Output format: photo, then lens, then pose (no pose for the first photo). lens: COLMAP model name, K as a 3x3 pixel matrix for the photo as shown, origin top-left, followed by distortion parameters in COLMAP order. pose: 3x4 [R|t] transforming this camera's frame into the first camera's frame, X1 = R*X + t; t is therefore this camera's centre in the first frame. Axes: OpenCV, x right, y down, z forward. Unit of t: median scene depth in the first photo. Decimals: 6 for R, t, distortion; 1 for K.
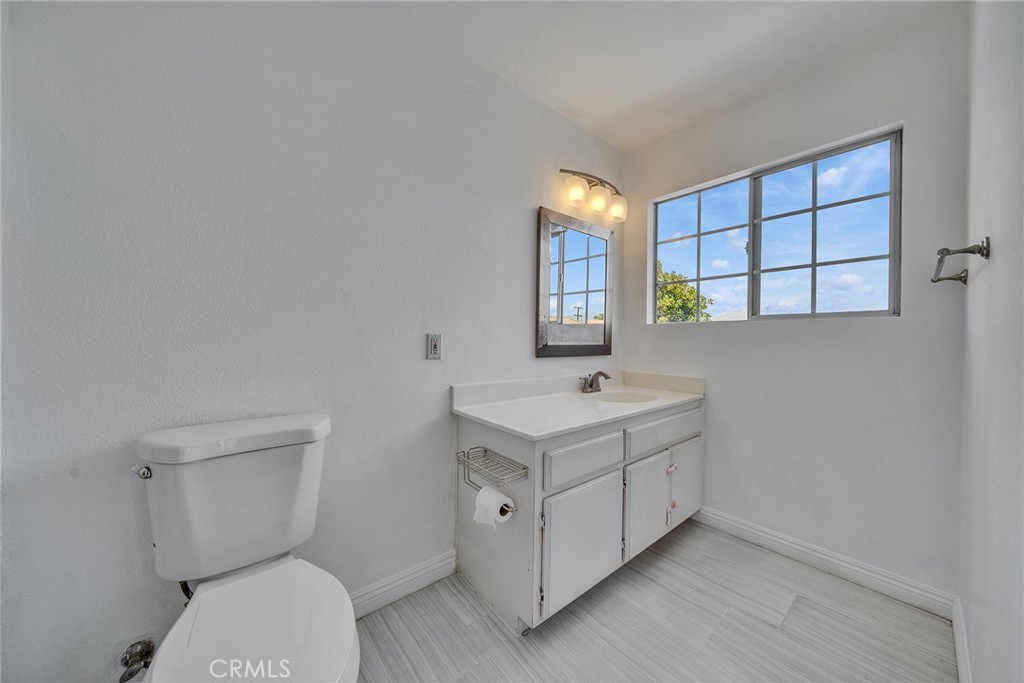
lens RADIAL K [[343.6, 0, 511.0], [0, 343.6, 339.3], [0, 0, 1]] dist [-0.000059, -0.000014]
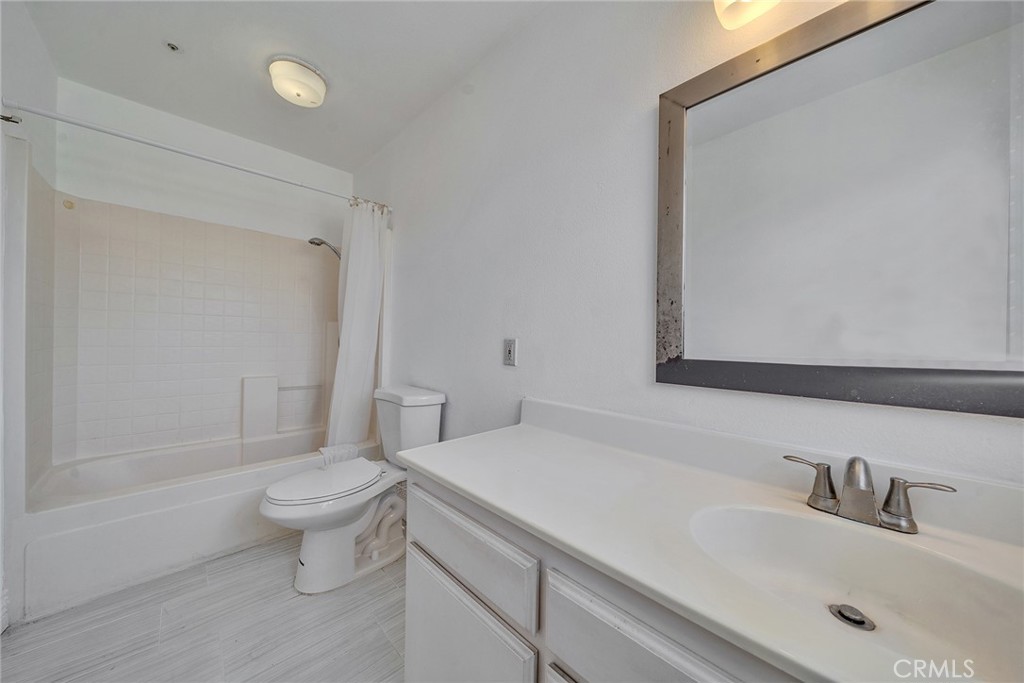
lens RADIAL K [[343.6, 0, 511.5], [0, 343.6, 340.8], [0, 0, 1]] dist [-0.000059, -0.000014]
pose [[0.077502, -0.012615, -0.996912, 0.726332], [-0.017458, 0.999749, -0.014008, 0.002748], [0.996839, 0.018490, 0.077262, 0.917345]]
